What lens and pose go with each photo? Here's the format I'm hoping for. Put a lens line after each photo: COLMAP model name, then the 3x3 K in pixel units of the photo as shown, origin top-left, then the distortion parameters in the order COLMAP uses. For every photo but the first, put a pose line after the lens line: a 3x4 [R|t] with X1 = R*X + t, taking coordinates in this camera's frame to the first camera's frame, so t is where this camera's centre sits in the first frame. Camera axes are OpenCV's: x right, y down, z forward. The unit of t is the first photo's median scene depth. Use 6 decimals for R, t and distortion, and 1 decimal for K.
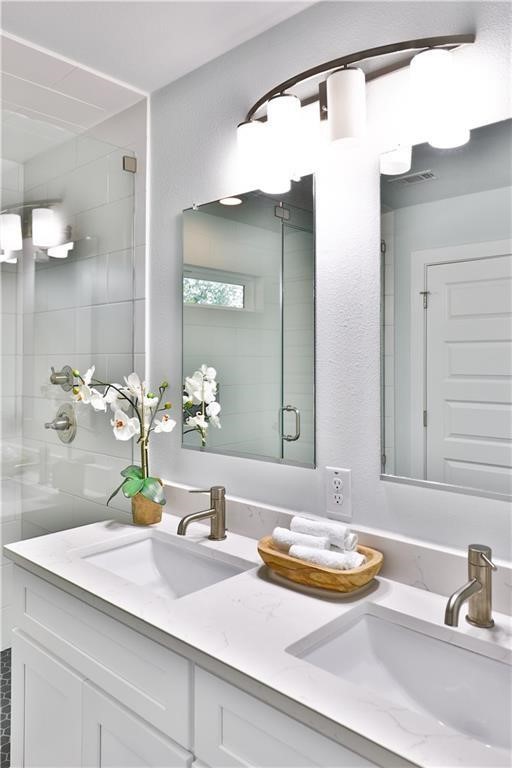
lens RADIAL K [[549.9, 0, 252.8], [0, 549.9, 353.5], [0, 0, 1]] dist [-0.004829, -0.000859]
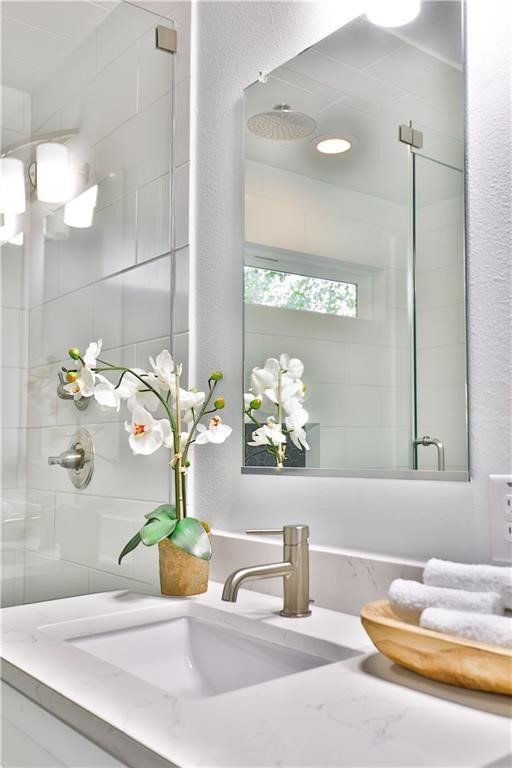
lens RADIAL K [[715.5, 0, 284.9], [0, 715.5, 422.9], [0, 0, 1]] dist [0.007523, -0.005536]
pose [[0.991050, -0.009508, -0.133156, 0.022812], [0.005560, 0.999535, -0.029989, 0.142860], [0.133379, 0.028980, 0.990641, 0.231094]]
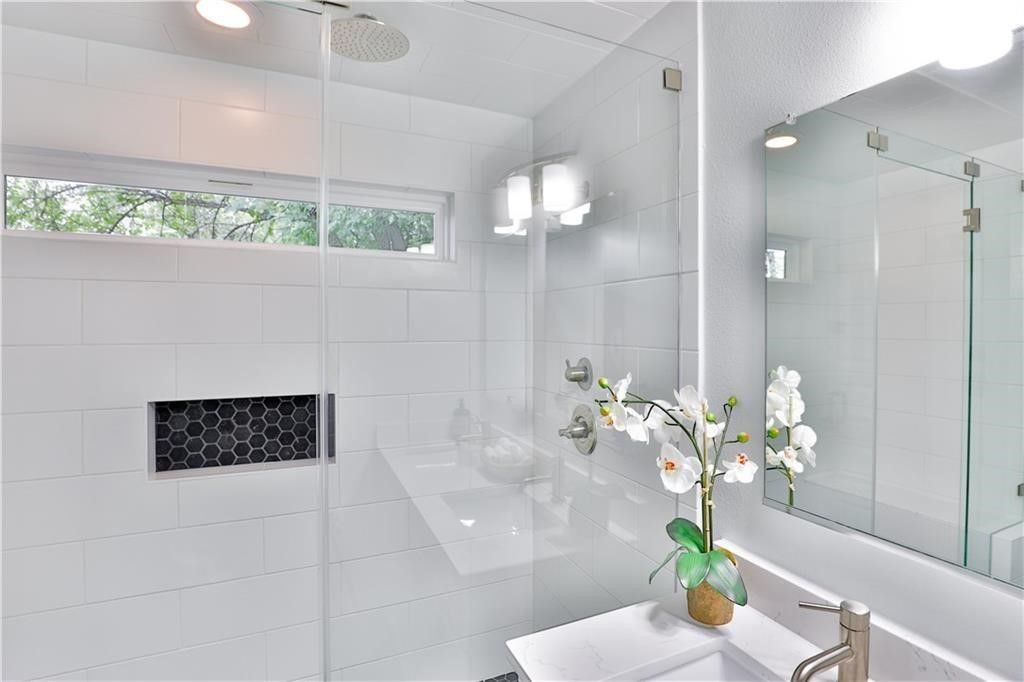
lens RADIAL K [[493.7, 0, 565.5], [0, 493.7, 331.0], [0, 0, 1]] dist [-0.043411, 0.000022]
pose [[0.944357, 0.004686, -0.328889, -0.165136], [0.003672, 0.999686, 0.024786, -0.044697], [0.328902, -0.024615, 0.944043, 0.405664]]
